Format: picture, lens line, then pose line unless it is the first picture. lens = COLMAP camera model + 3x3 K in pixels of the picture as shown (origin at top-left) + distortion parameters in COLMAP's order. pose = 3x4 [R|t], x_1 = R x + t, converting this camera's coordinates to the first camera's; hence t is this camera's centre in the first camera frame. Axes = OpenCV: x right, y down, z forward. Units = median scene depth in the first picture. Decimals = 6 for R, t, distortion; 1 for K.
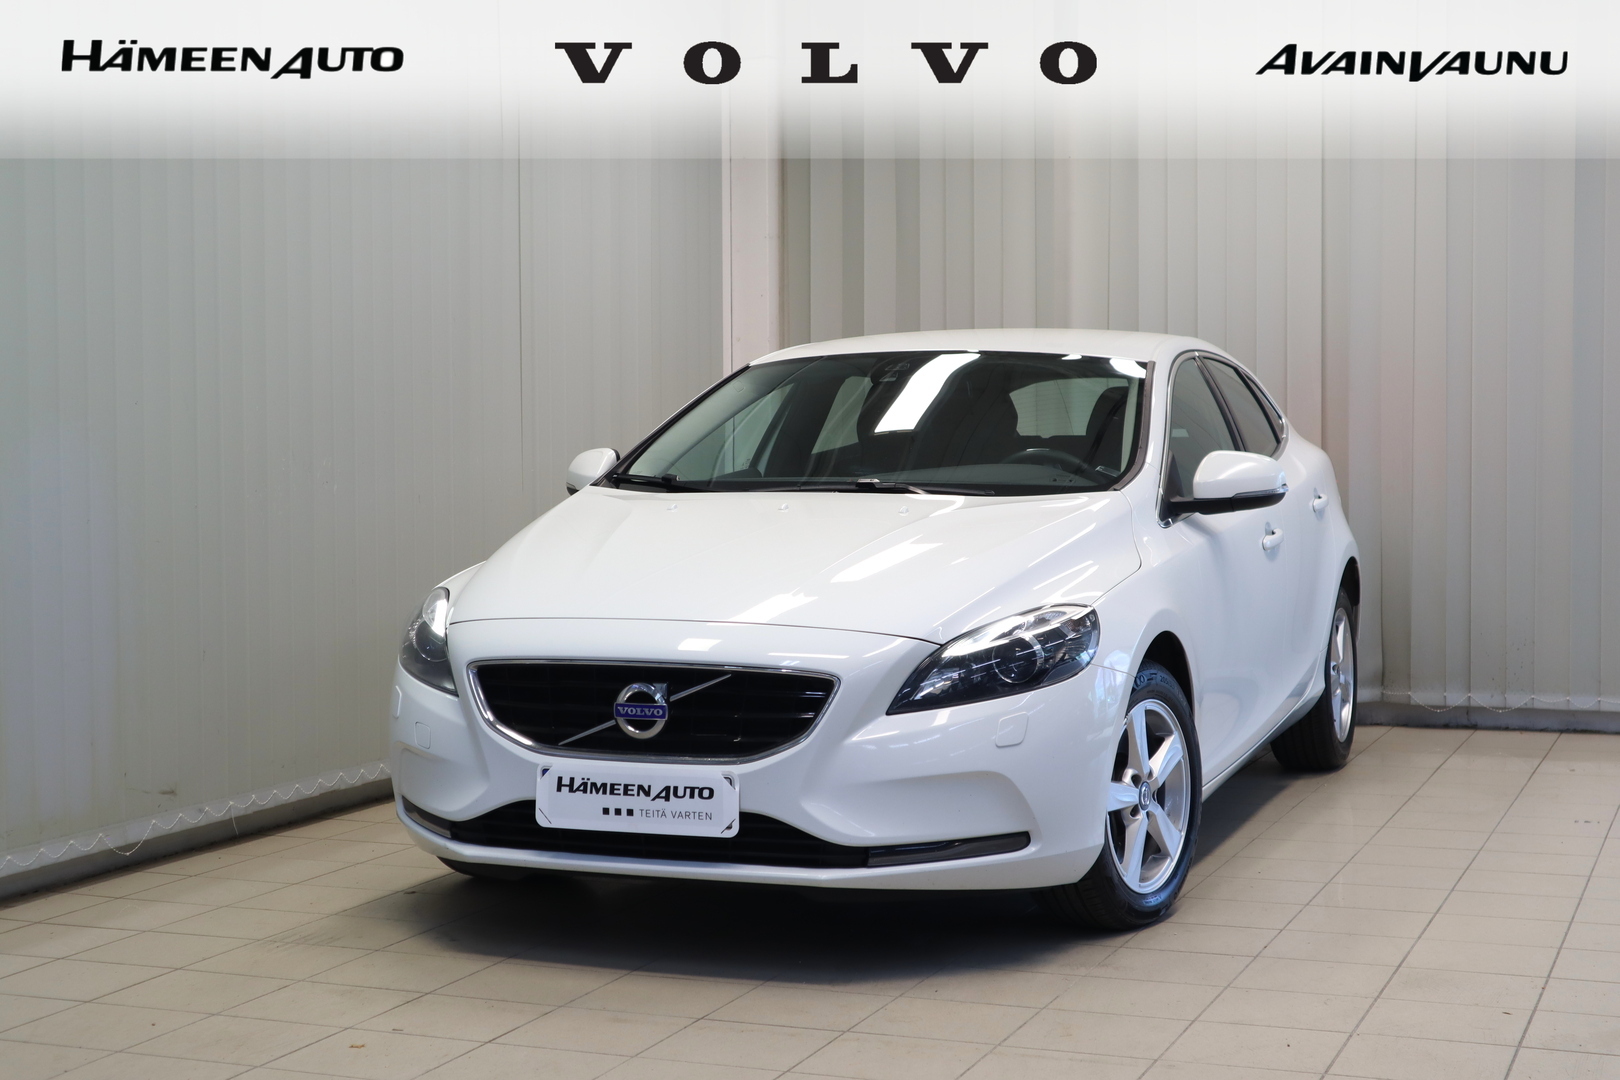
lens RADIAL K [[2470.2, 0, 819.4], [0, 2470.2, 541.7], [0, 0, 1]] dist [0.042355, 0.000000]
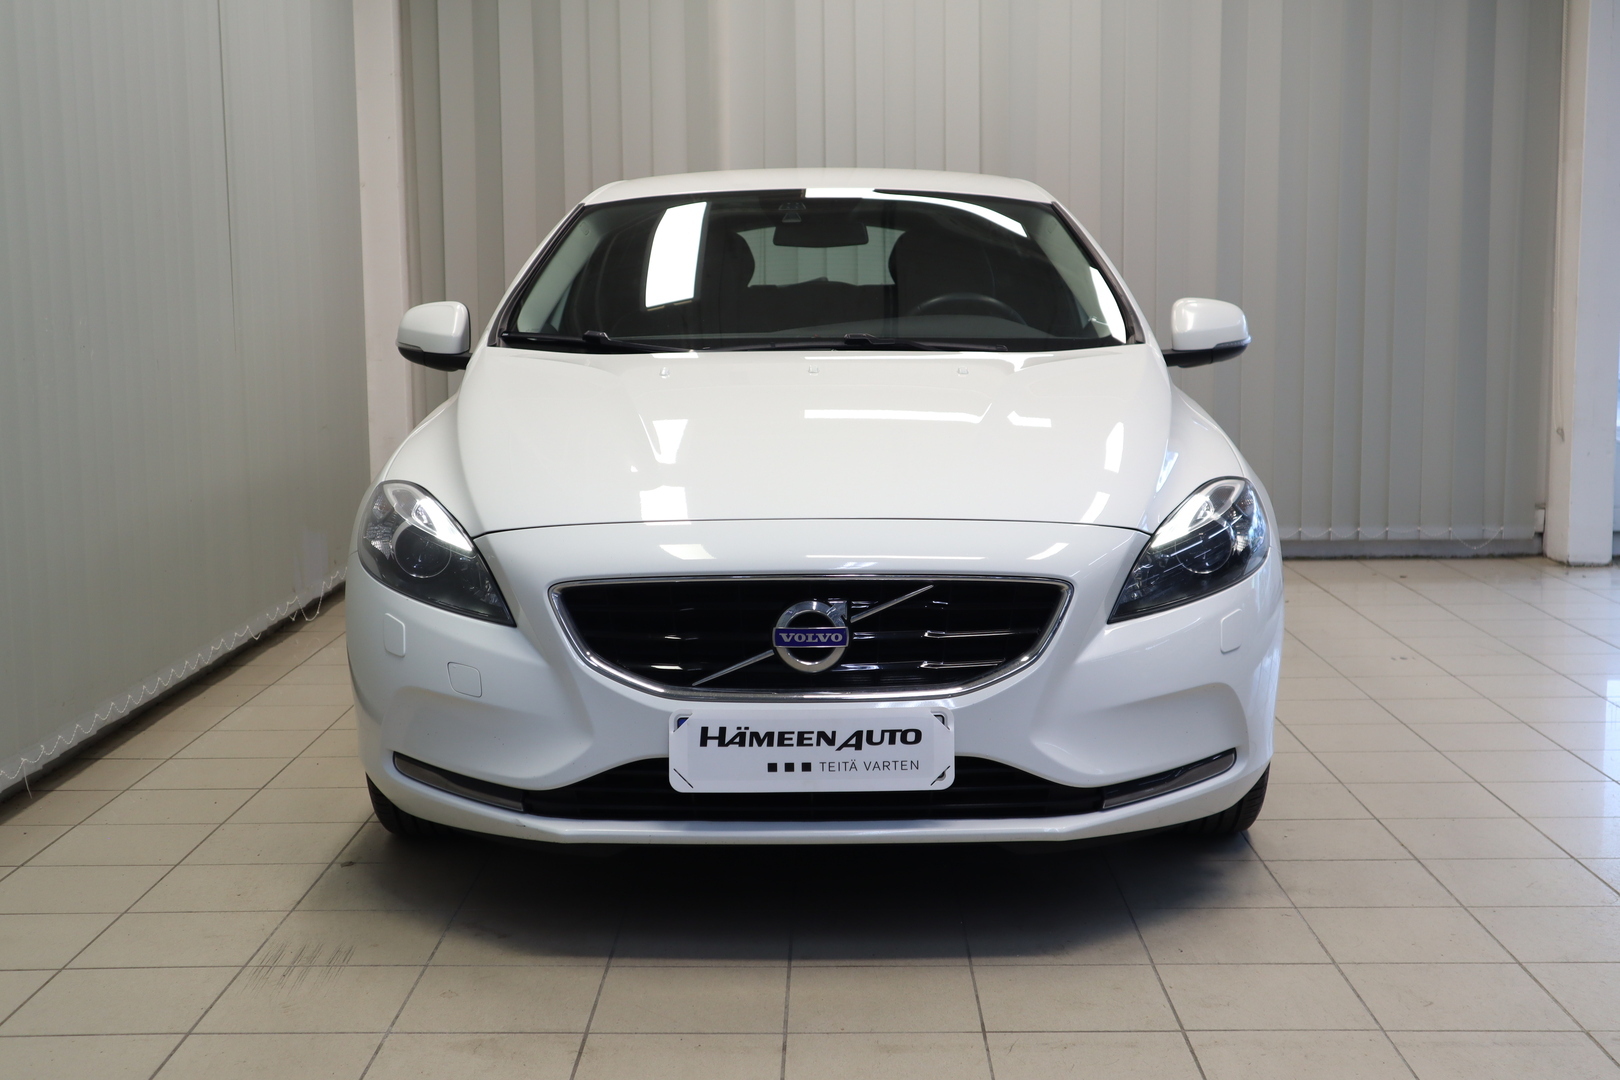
lens RADIAL K [[2058.5, 0, 807.8], [0, 2058.5, 550.6], [0, 0, 1]] dist [0.045892, 0.000000]
pose [[0.935783, -0.051496, 0.348796, -0.296634], [0.023031, 0.996091, 0.085273, -0.014222], [-0.351823, -0.071764, 0.933311, 0.390803]]
